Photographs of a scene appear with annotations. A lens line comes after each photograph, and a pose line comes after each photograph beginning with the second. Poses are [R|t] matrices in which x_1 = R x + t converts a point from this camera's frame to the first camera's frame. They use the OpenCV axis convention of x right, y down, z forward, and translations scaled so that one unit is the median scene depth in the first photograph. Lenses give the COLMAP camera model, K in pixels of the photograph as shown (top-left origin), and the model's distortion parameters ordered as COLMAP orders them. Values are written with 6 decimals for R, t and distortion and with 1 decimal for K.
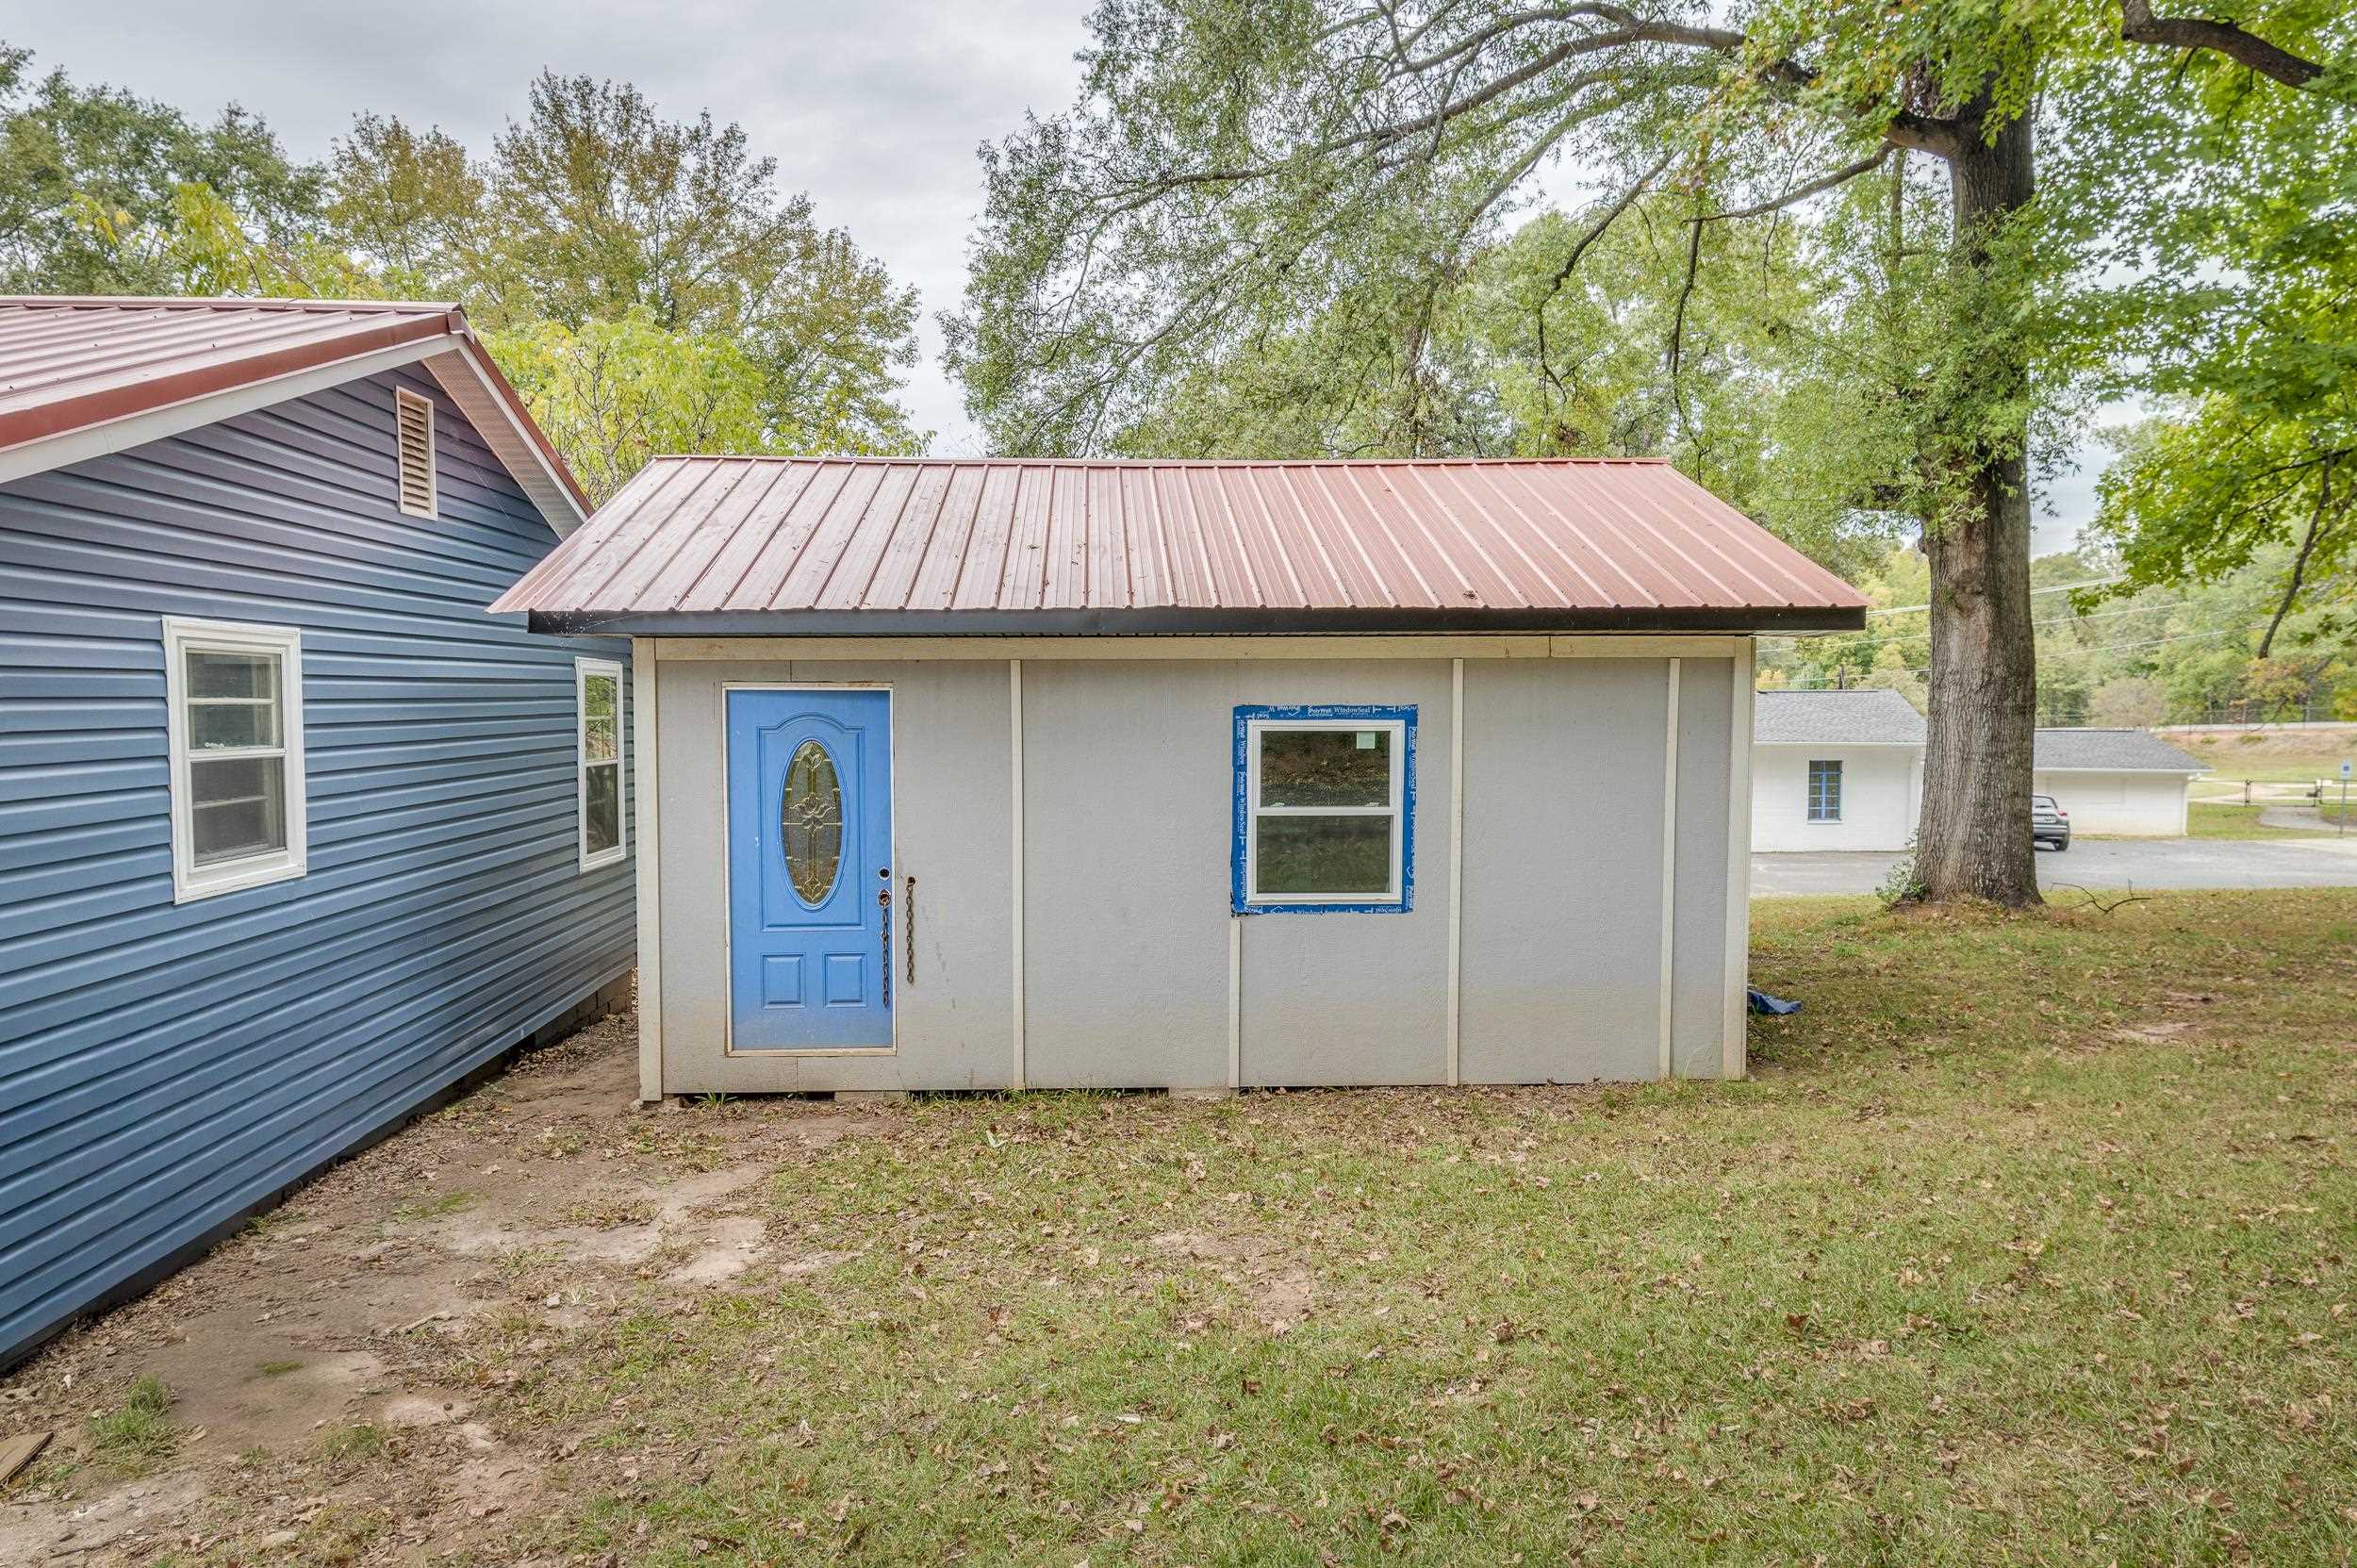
lens RADIAL K [[1350.4, 0, 1174.2], [0, 1350.4, 747.4], [0, 0, 1]] dist [0.001336, 0.001786]
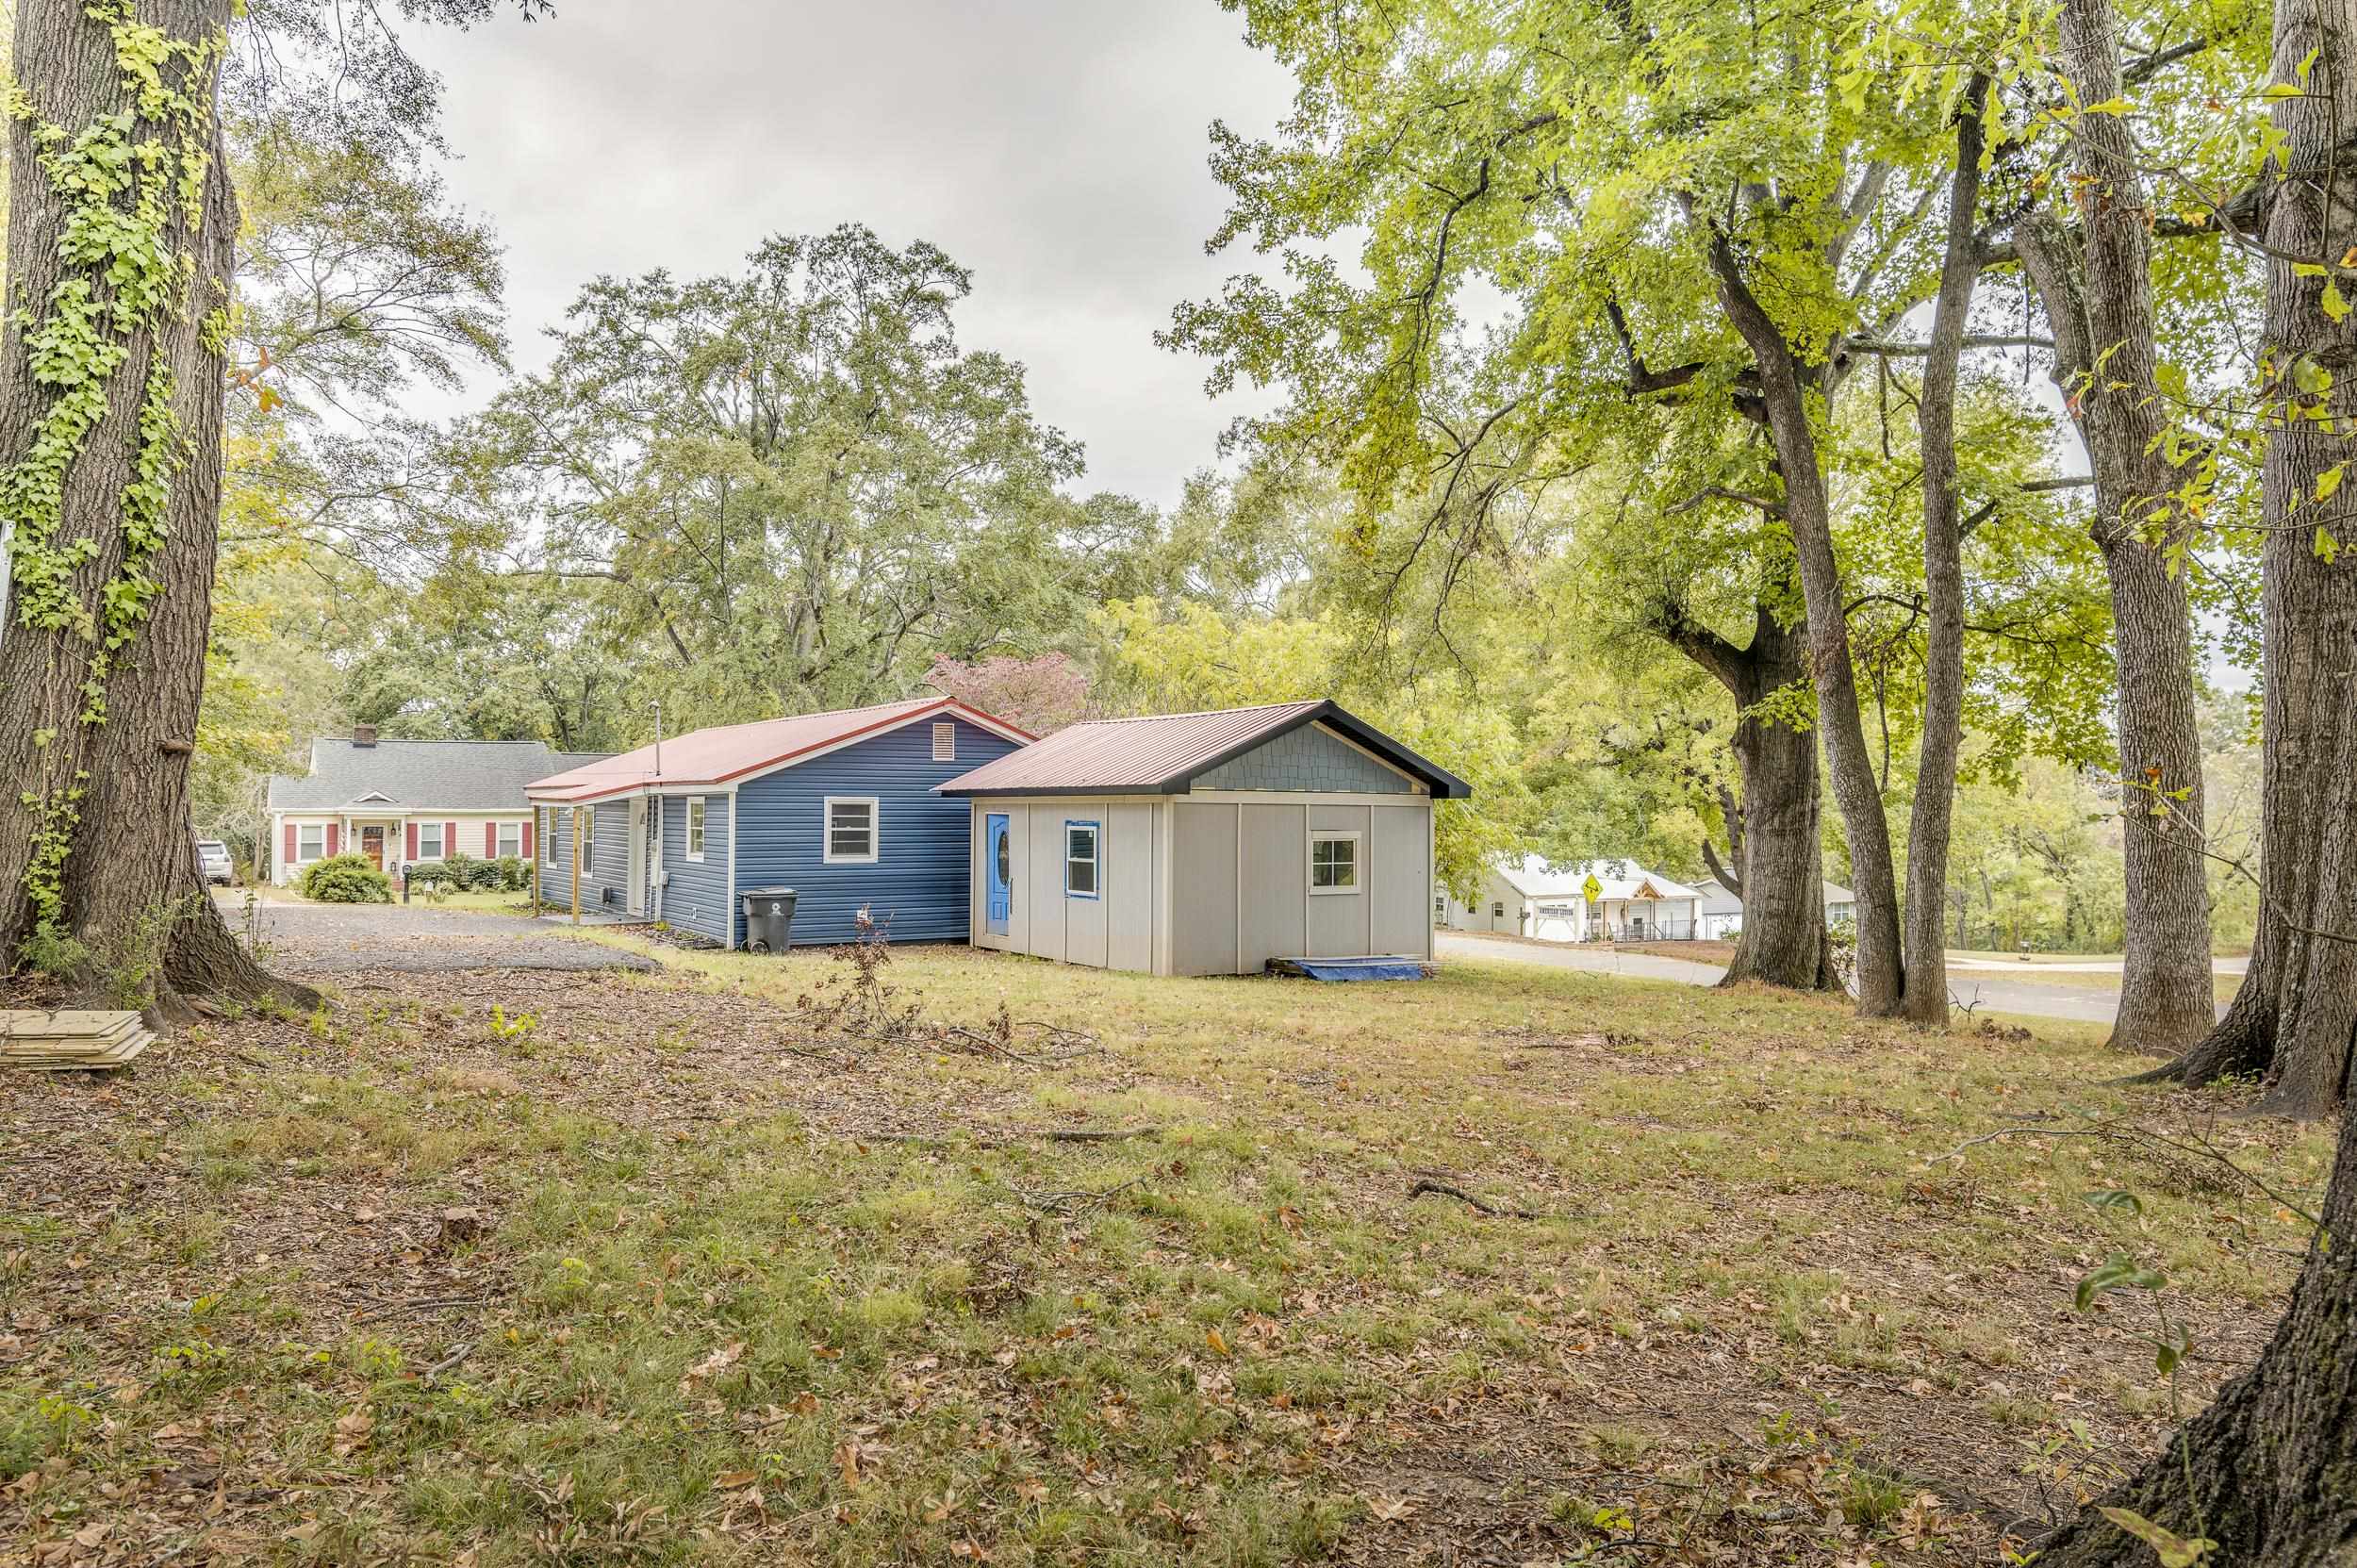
lens RADIAL K [[1350.4, 0, 1174.2], [0, 1350.4, 747.4], [0, 0, 1]] dist [0.001336, 0.001786]
pose [[0.554301, -0.037305, -0.831480, 2.414654], [-0.033753, 0.997166, -0.067240, -0.000190], [0.831631, 0.065336, 0.551471, -0.324999]]
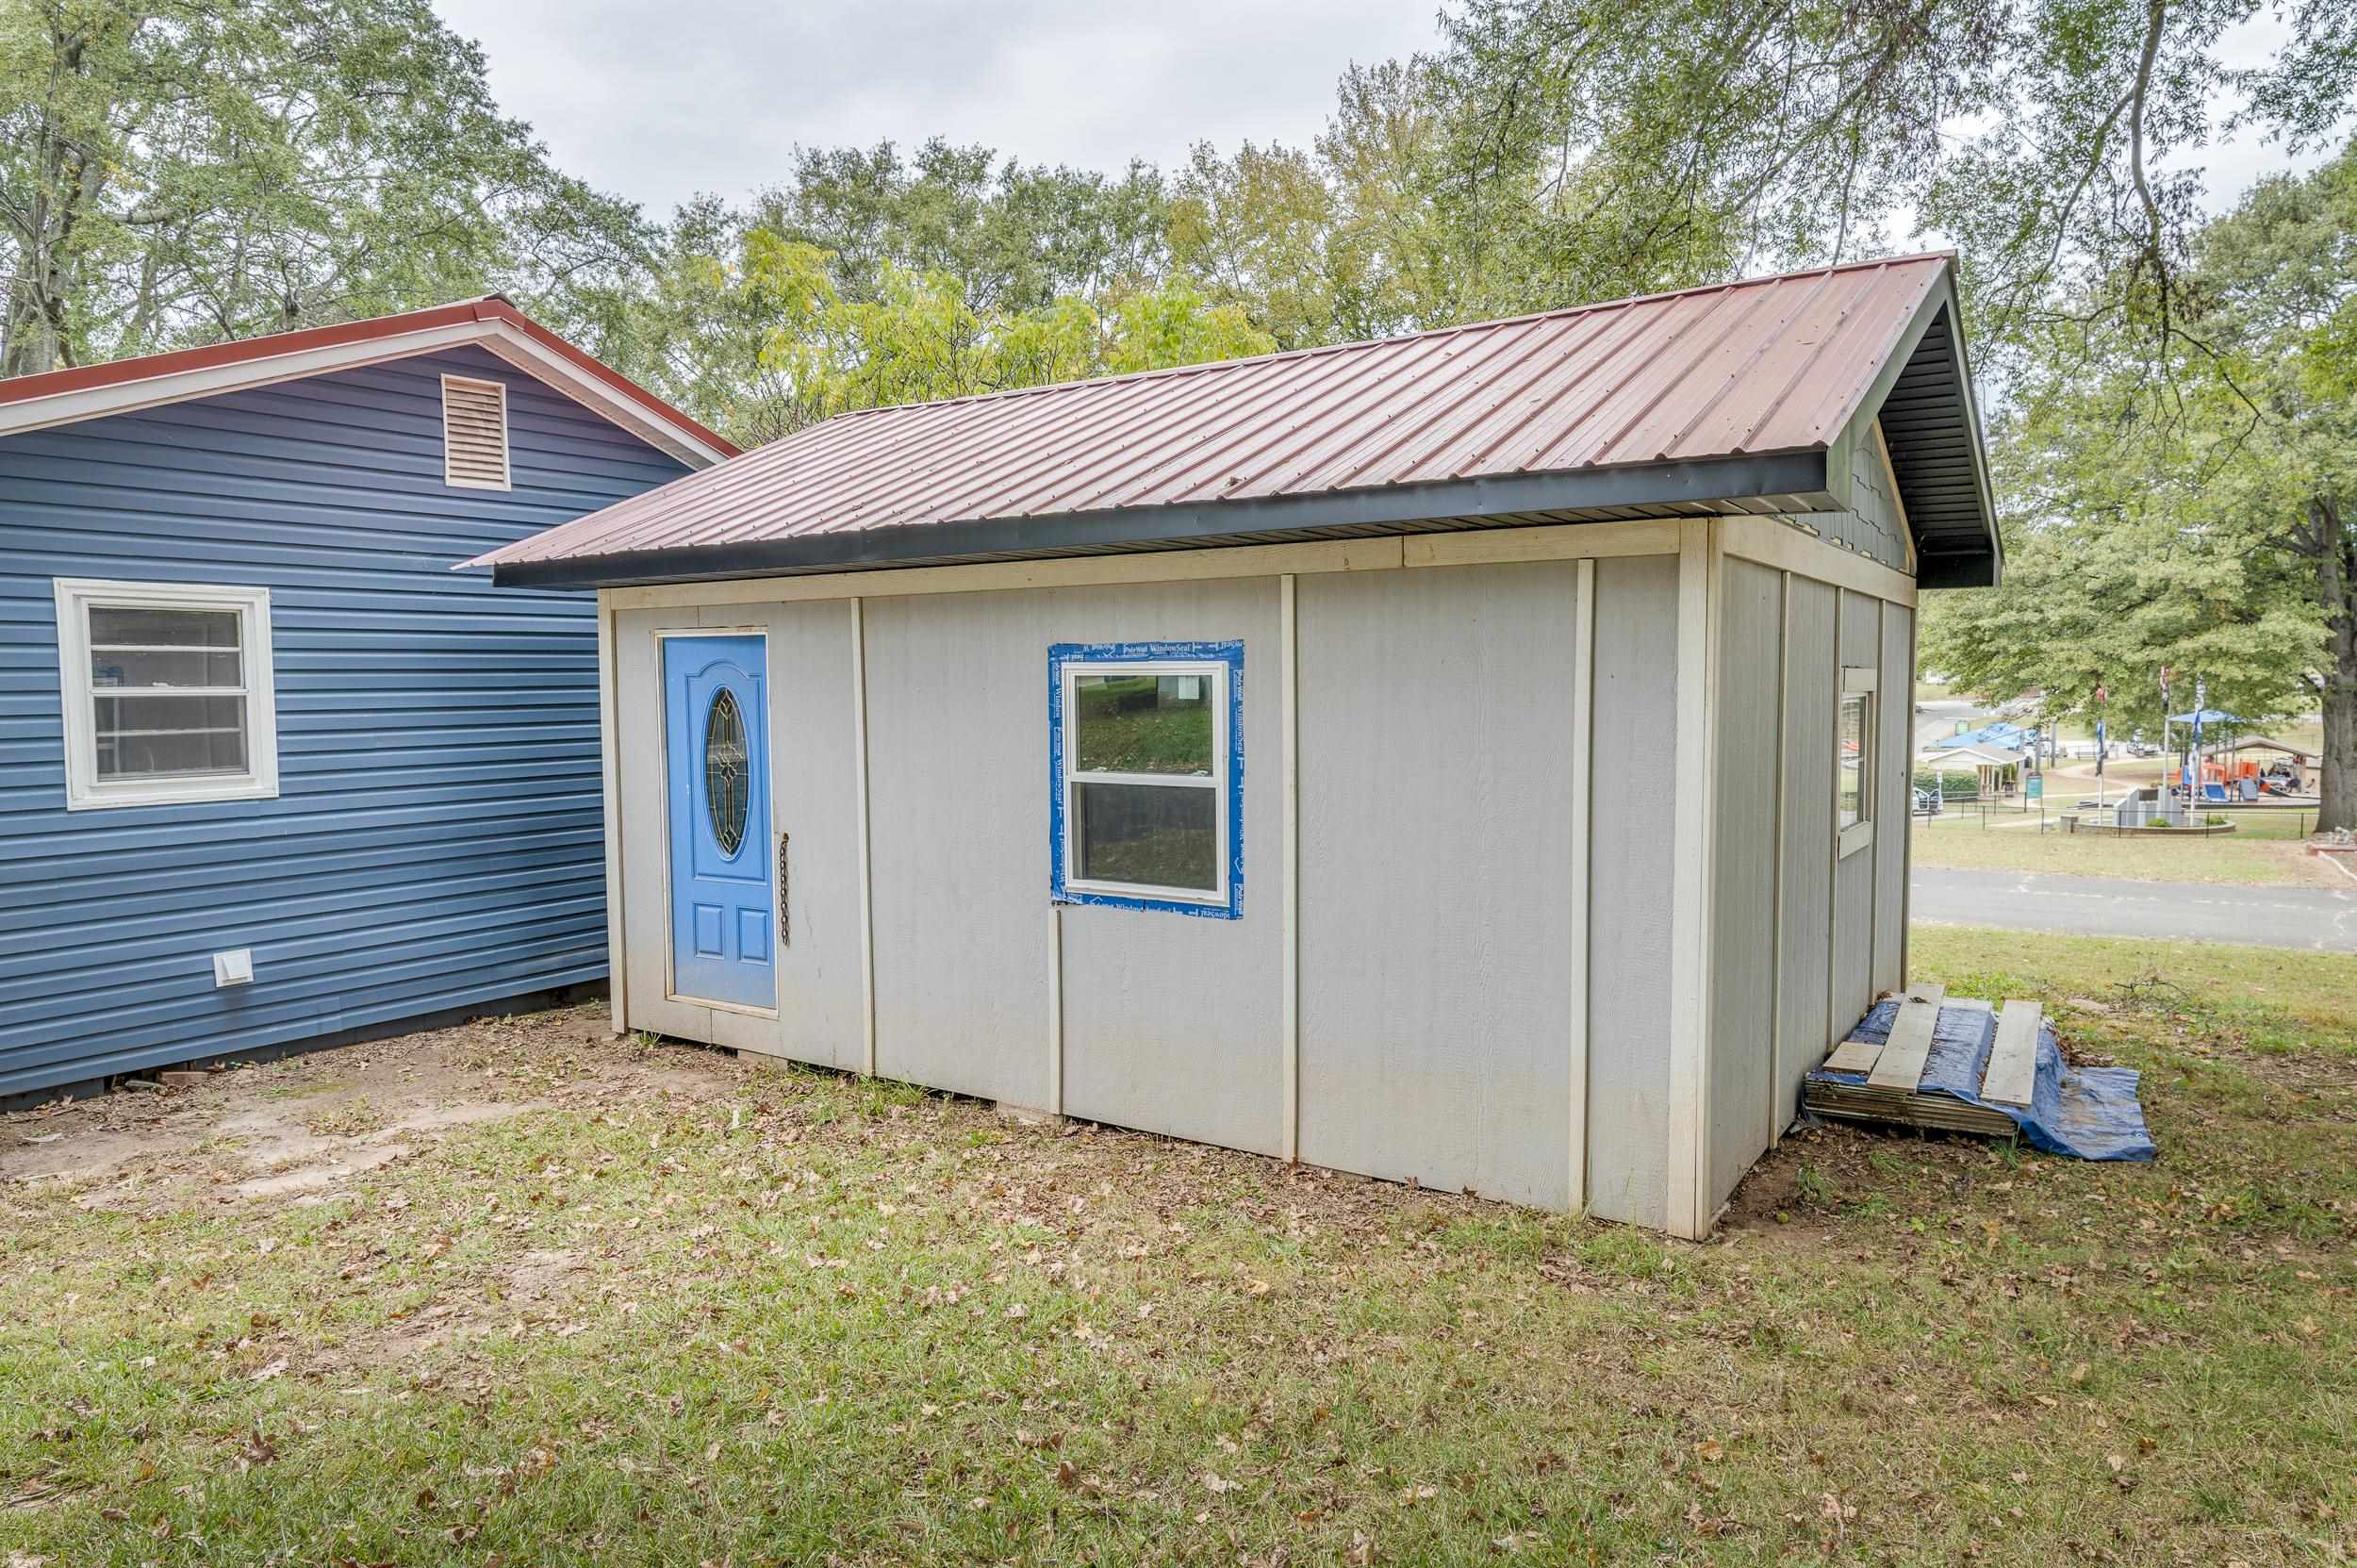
lens RADIAL K [[1404.9, 0, 1181.4], [0, 1404.9, 772.8], [0, 0, 1]] dist [-0.009031, -0.001577]
pose [[0.836050, 0.033527, -0.547628, 0.572903], [-0.013905, 0.999105, 0.039939, 0.010924], [0.548477, -0.025776, 0.835768, 0.338961]]
